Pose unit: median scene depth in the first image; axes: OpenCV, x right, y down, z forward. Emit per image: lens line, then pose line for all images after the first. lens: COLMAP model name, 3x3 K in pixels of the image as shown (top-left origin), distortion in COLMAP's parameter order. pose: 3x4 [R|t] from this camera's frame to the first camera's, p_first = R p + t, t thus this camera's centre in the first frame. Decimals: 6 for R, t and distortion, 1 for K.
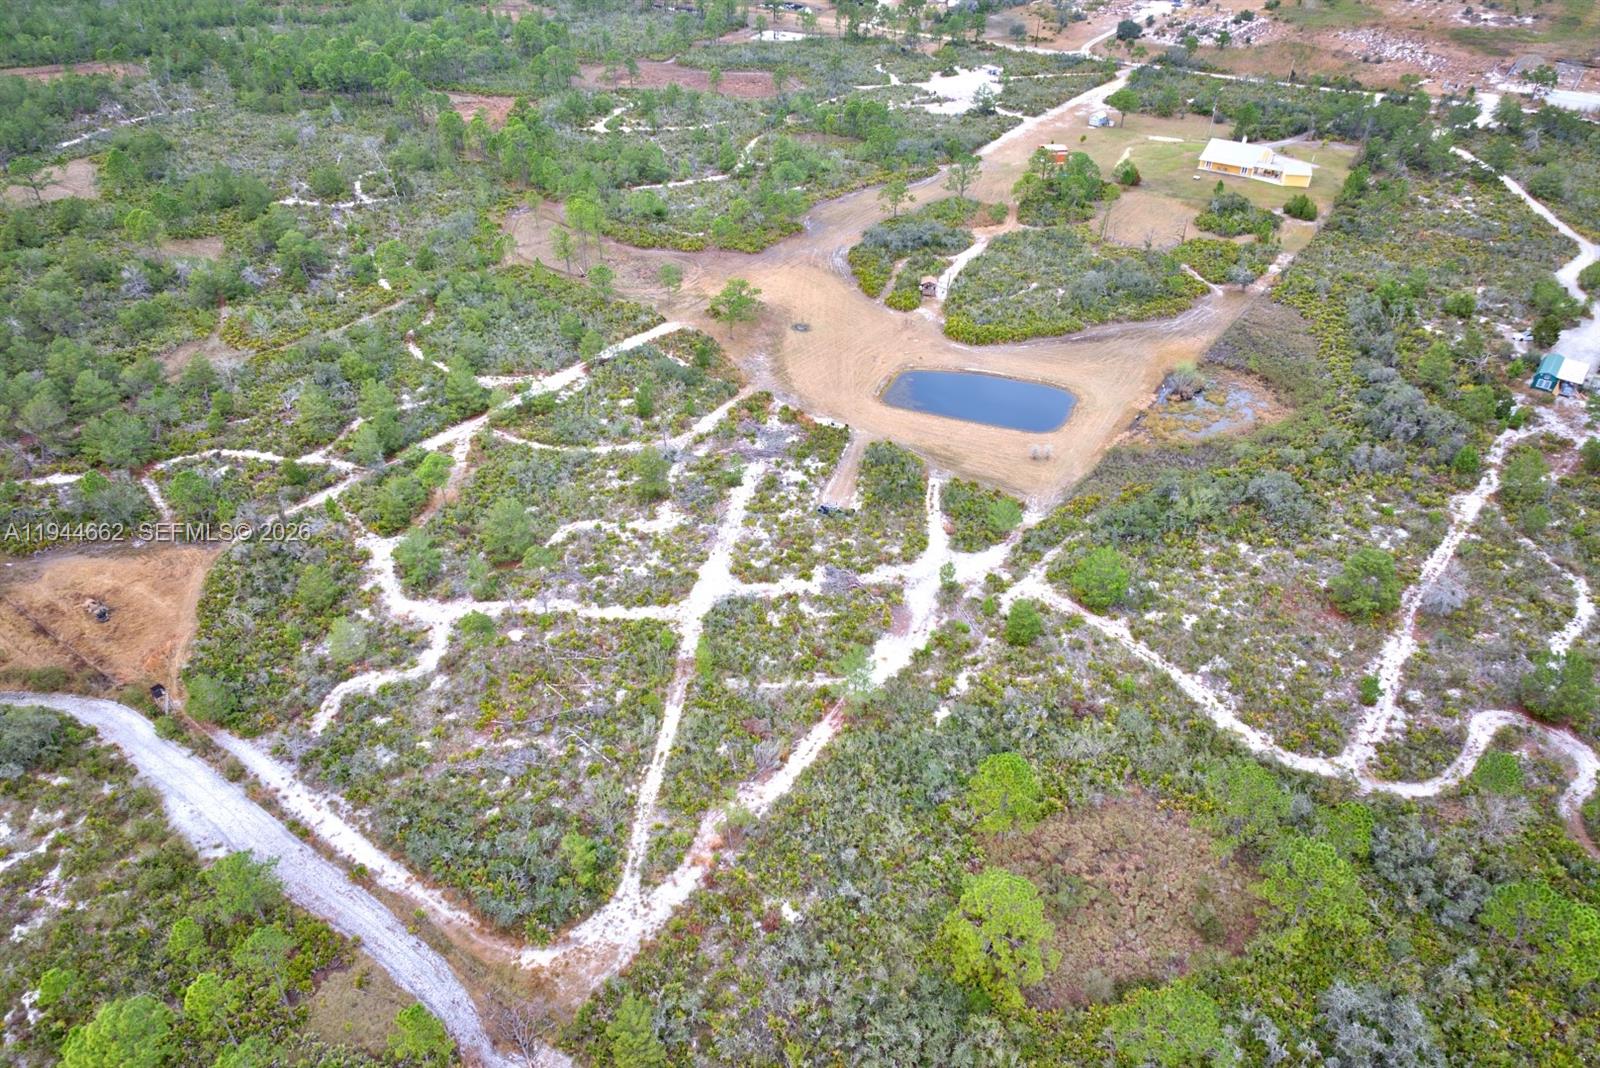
lens RADIAL K [[1067.2, 0, 800.0], [0, 1067.2, 534.0], [0, 0, 1]] dist [0.063875, -0.031526]
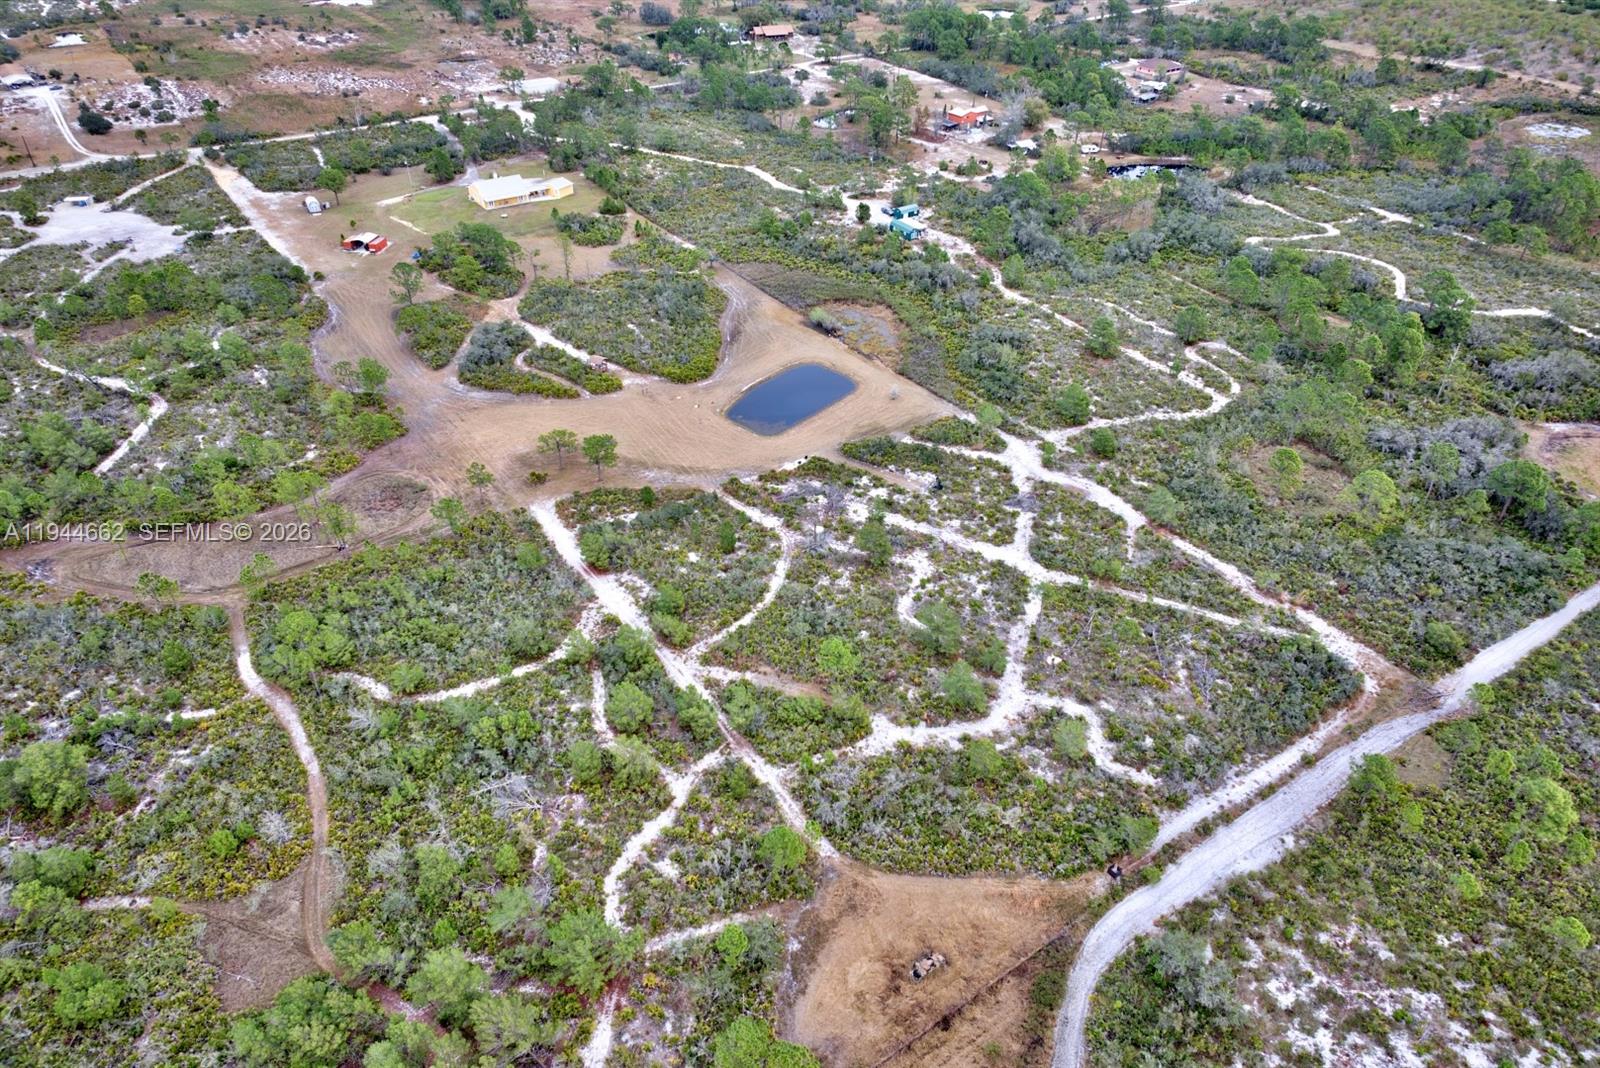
lens RADIAL K [[1067.2, 0, 800.0], [0, 1067.2, 534.0], [0, 0, 1]] dist [0.063875, -0.031526]
pose [[0.330063, -0.547989, 0.768613, -1.124577], [0.545960, 0.775060, 0.318135, -0.513486], [-0.770056, 0.314627, 0.554999, 0.483346]]
